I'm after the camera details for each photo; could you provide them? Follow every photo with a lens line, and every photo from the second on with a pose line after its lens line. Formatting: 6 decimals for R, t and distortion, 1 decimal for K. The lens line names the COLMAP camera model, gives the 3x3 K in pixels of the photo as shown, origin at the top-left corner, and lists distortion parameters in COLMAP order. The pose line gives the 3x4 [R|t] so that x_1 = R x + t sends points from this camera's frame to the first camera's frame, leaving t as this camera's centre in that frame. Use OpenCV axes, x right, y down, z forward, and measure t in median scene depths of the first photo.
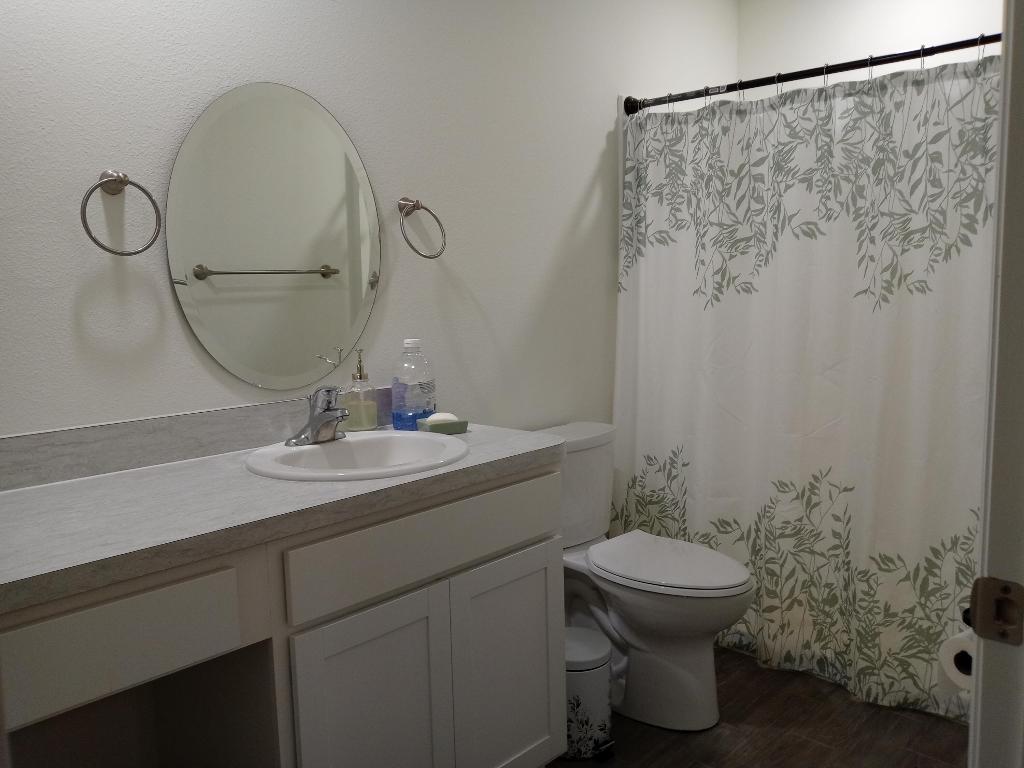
lens RADIAL K [[818.1, 0, 510.8], [0, 818.1, 382.8], [0, 0, 1]] dist [0.011907, -0.019923]
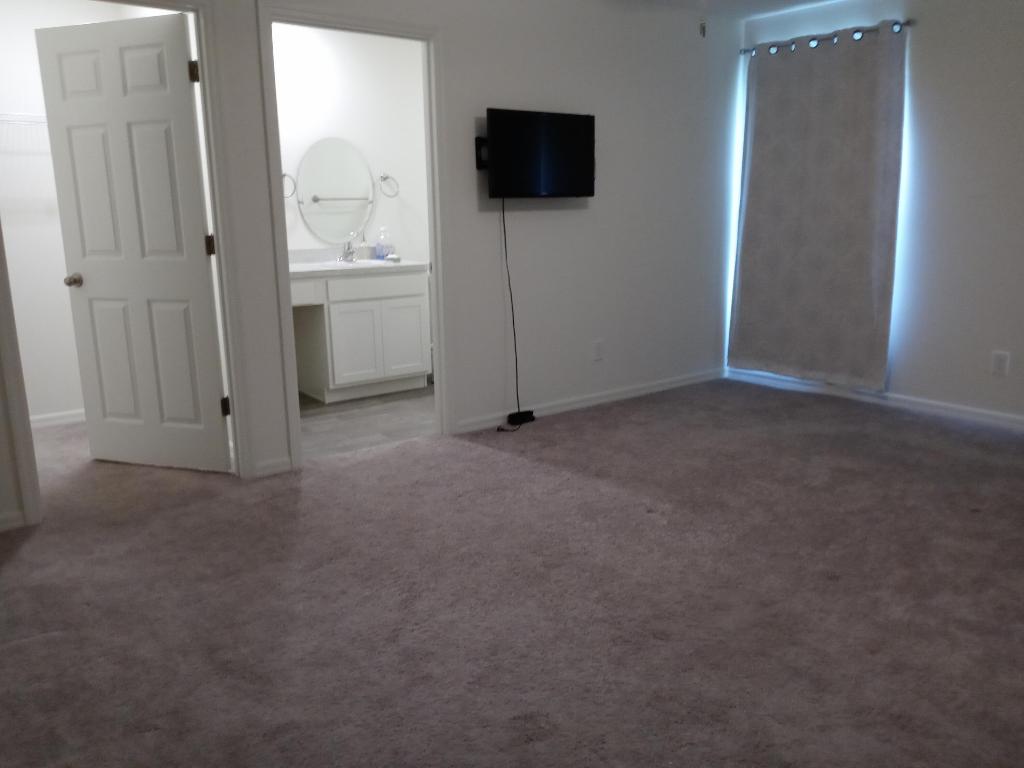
lens RADIAL K [[818.1, 0, 513.9], [0, 818.1, 384.4], [0, 0, 1]] dist [0.011907, -0.019923]
pose [[0.989376, 0.043697, -0.138654, 0.722012], [-0.030213, 0.994737, 0.097902, 0.188709], [0.142203, -0.092672, 0.985490, -1.699241]]
